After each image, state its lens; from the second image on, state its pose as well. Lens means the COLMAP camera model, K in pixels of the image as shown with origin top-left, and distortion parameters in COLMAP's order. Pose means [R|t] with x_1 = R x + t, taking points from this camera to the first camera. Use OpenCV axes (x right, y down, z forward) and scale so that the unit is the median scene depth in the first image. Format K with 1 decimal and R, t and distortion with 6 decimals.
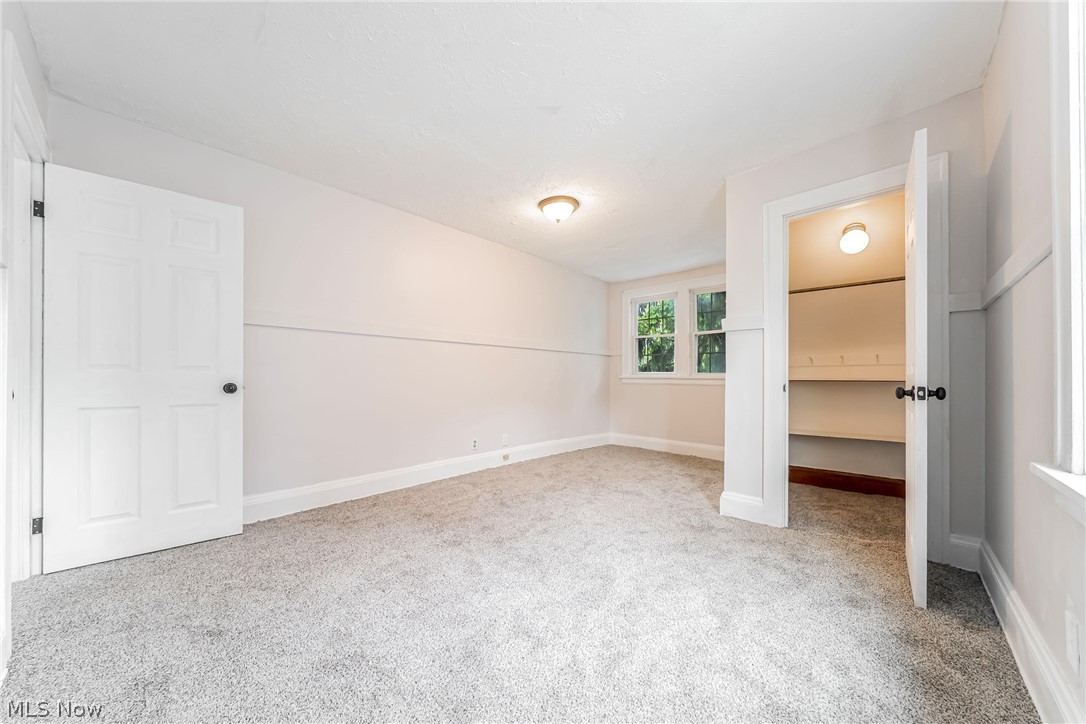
lens RADIAL K [[374.0, 0, 541.9], [0, 374.0, 377.7], [0, 0, 1]] dist [-0.001996, -0.000214]
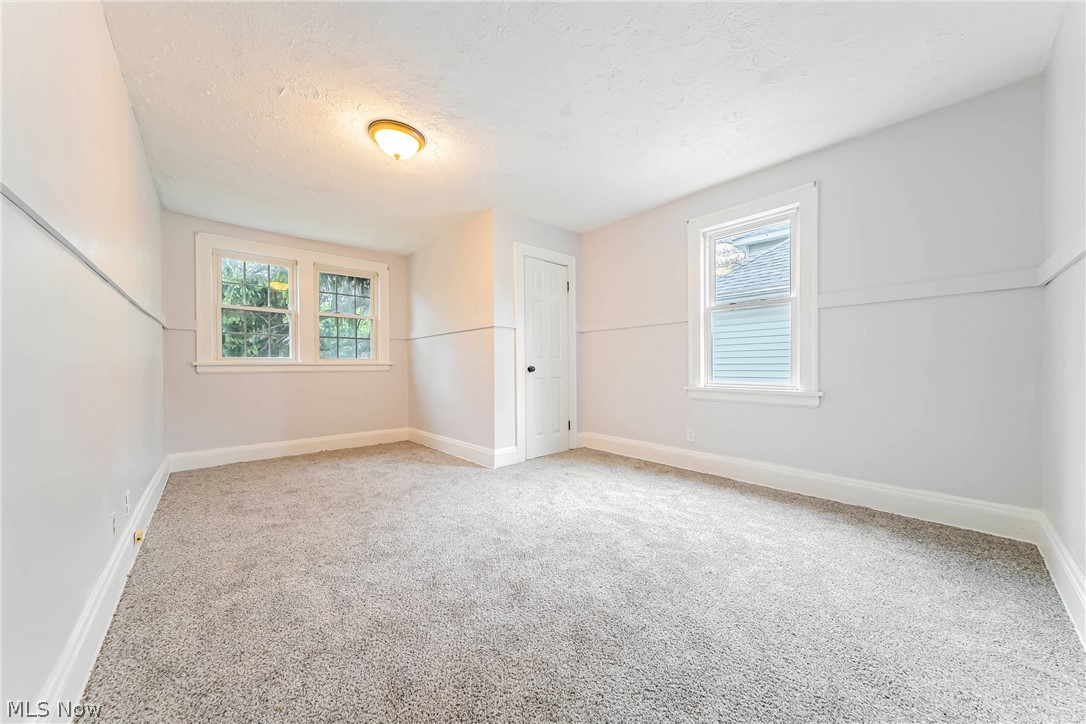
lens RADIAL K [[374.0, 0, 542.5], [0, 374.0, 361.1], [0, 0, 1]] dist [-0.001996, -0.000214]
pose [[0.098533, -0.002769, 0.995130, -0.604535], [0.006707, 0.999975, 0.002119, -0.005505], [-0.995111, 0.006466, 0.098549, 0.540692]]
